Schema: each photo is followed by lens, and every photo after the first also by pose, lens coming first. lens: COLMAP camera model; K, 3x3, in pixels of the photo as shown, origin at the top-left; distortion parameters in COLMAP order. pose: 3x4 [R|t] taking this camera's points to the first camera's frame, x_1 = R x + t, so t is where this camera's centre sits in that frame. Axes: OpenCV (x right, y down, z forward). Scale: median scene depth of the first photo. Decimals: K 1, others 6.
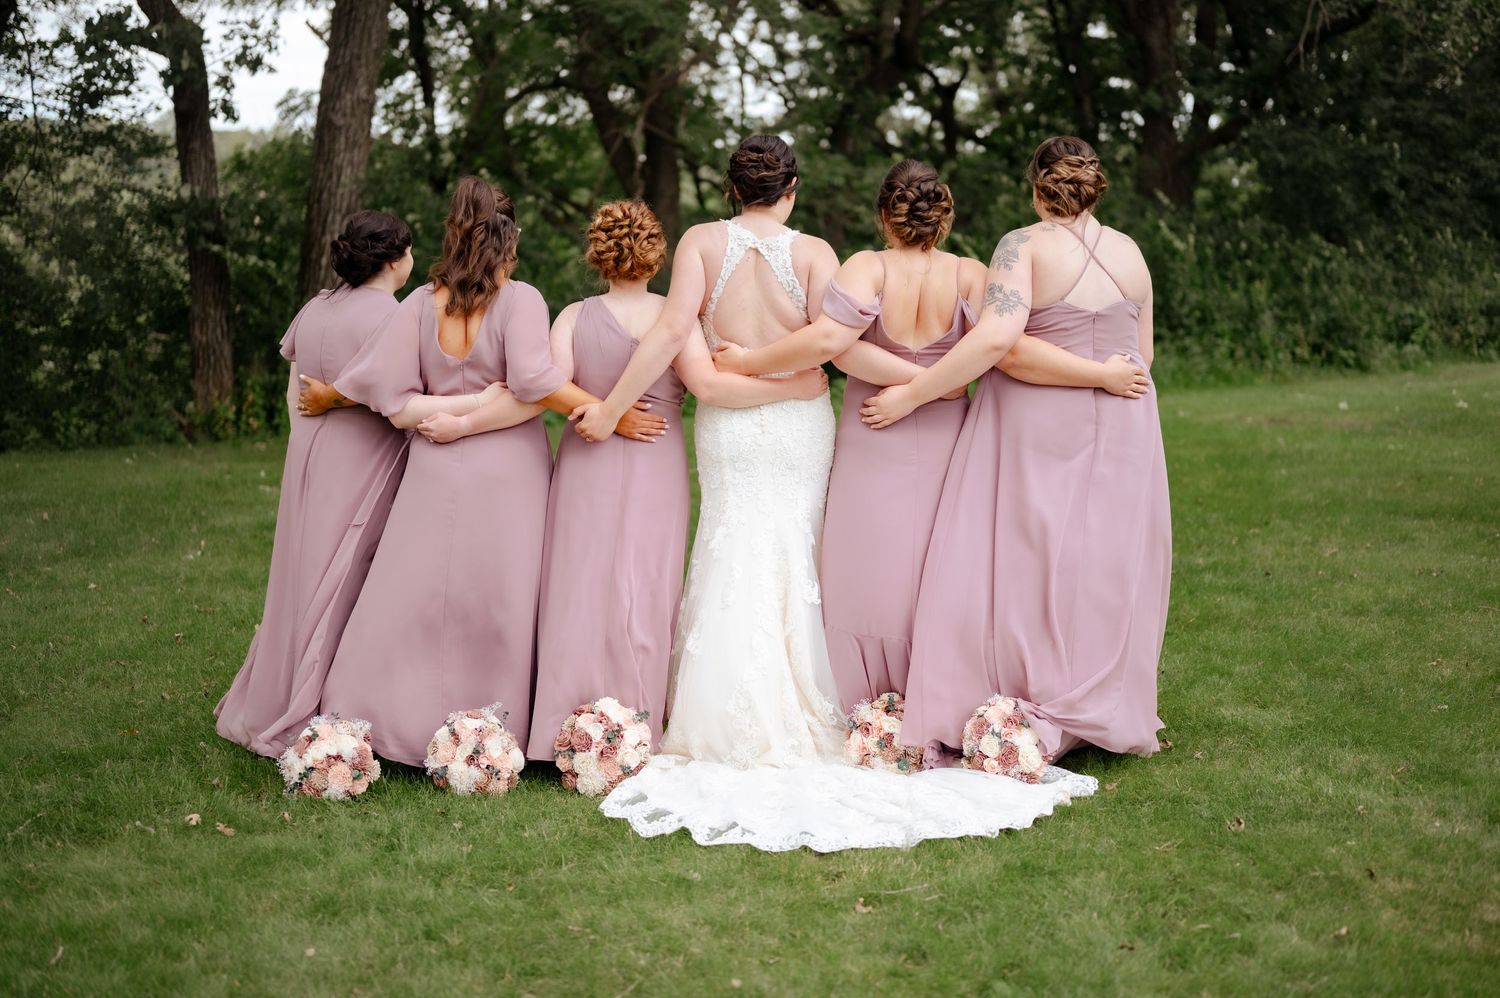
lens RADIAL K [[2116.9, 0, 750.0], [0, 2116.9, 499.0], [0, 0, 1]] dist [-0.029736, -0.004703]
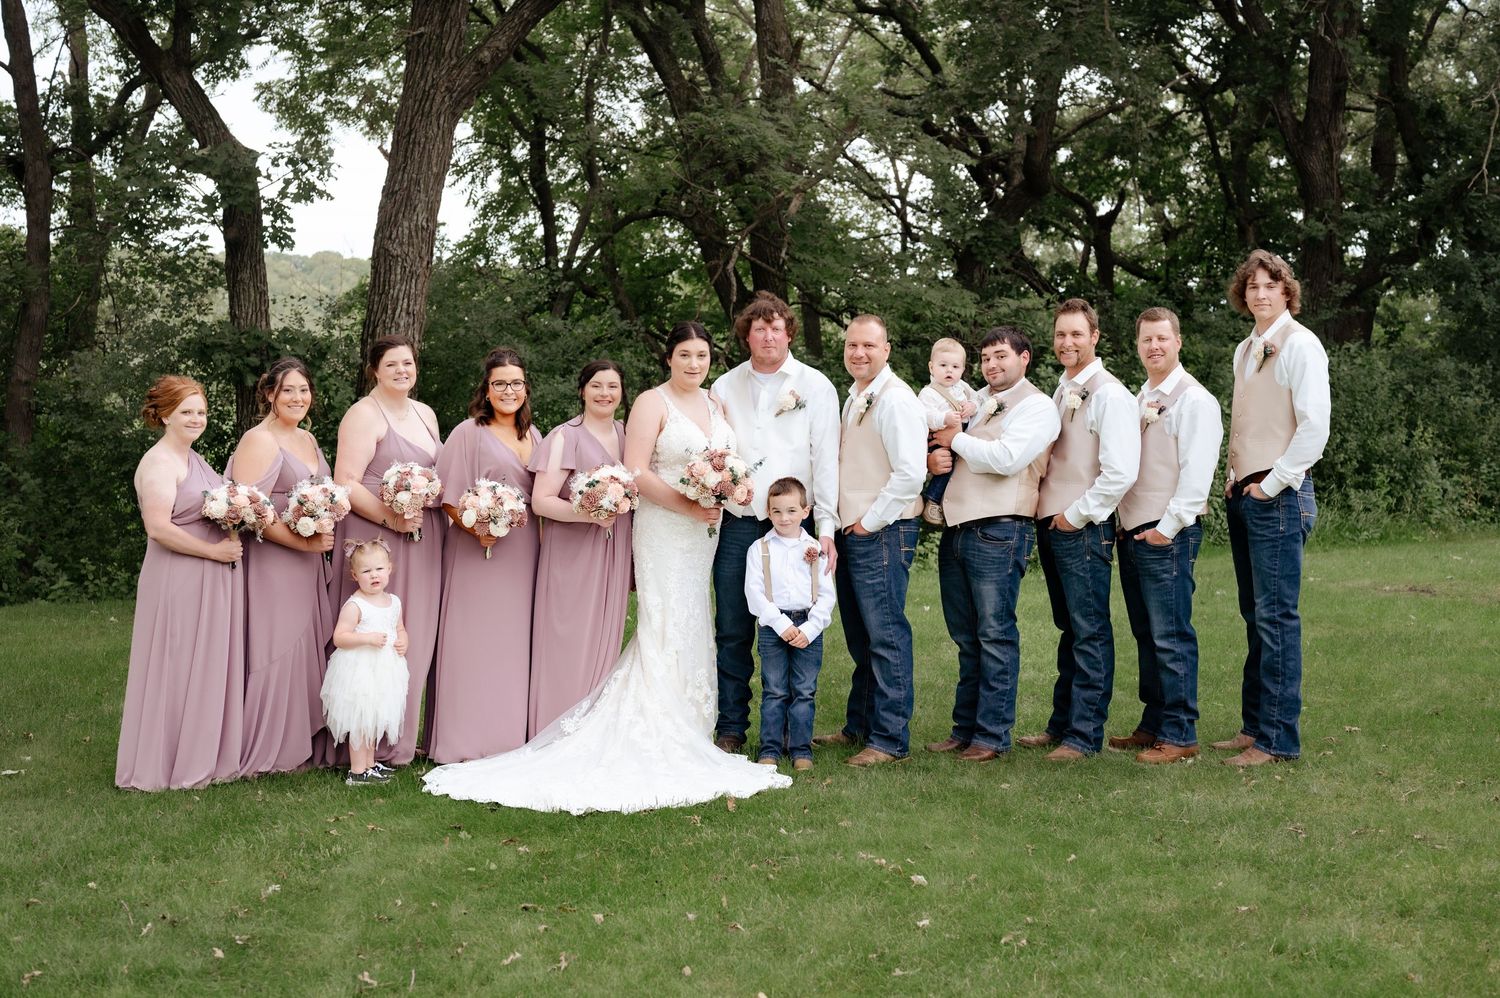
lens RADIAL K [[2083.1, 0, 750.0], [0, 2083.1, 499.0], [0, 0, 1]] dist [-0.012943, -0.035119]
pose [[0.994674, 0.010297, -0.102559, 0.053170], [-0.016644, 0.997985, -0.061223, -0.014667], [0.101722, 0.062604, 0.992841, 0.103967]]
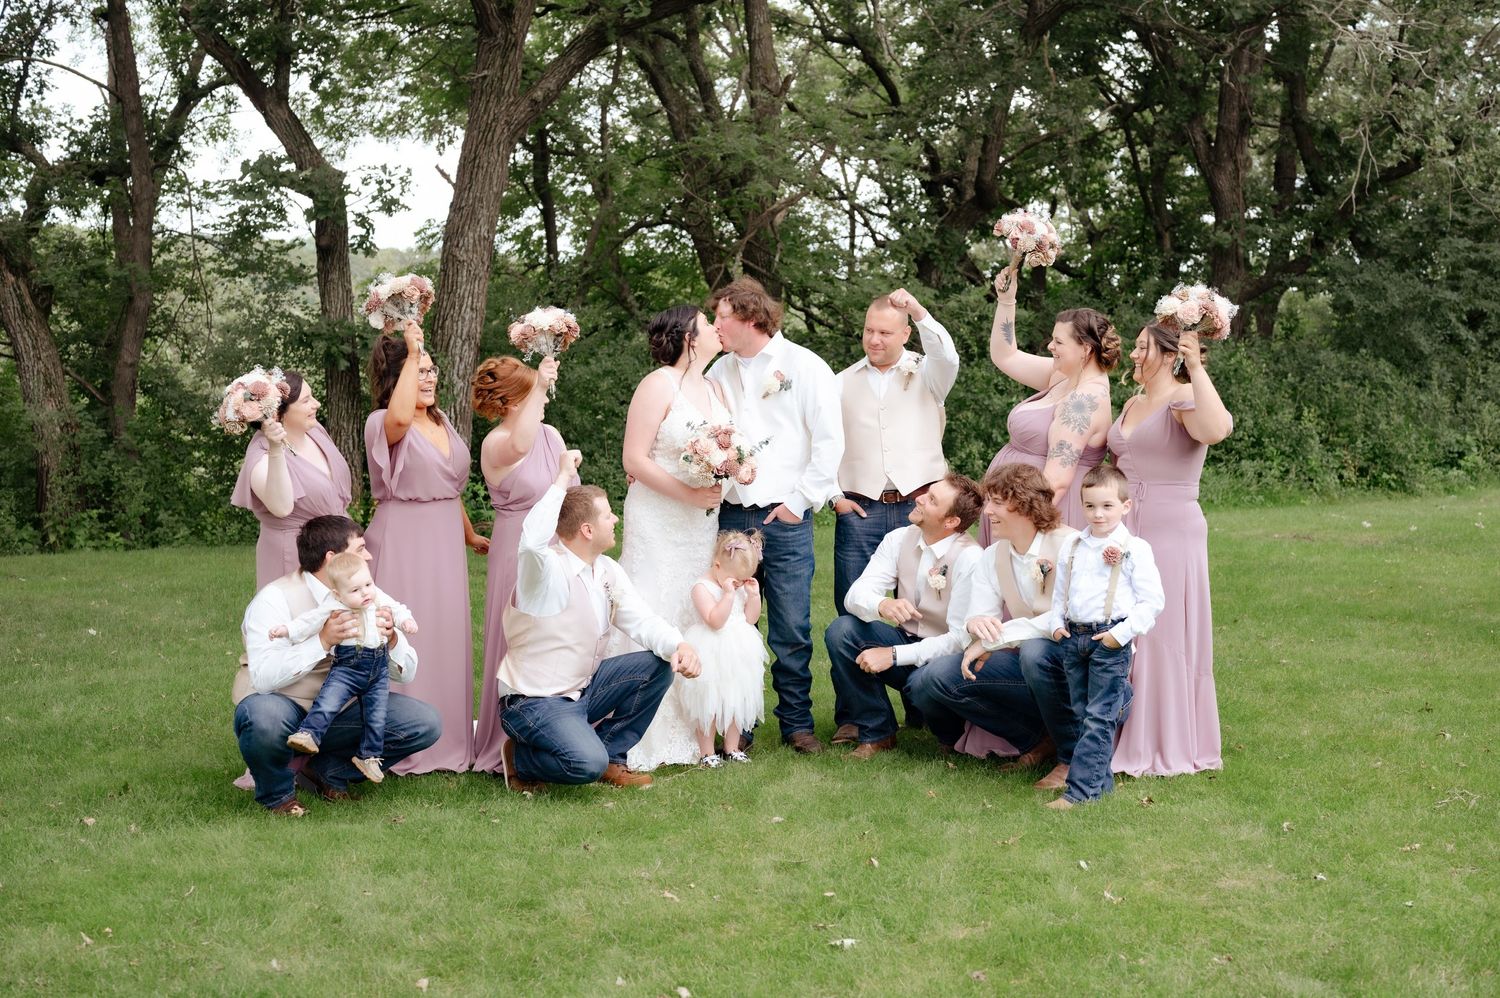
lens RADIAL K [[2083.1, 0, 750.0], [0, 2083.1, 499.0], [0, 0, 1]] dist [-0.012943, -0.035119]
pose [[0.997985, 0.015257, -0.061589, 0.025575], [-0.018605, 0.998359, -0.054151, 0.005704], [0.060662, 0.055187, 0.996632, -0.076448]]
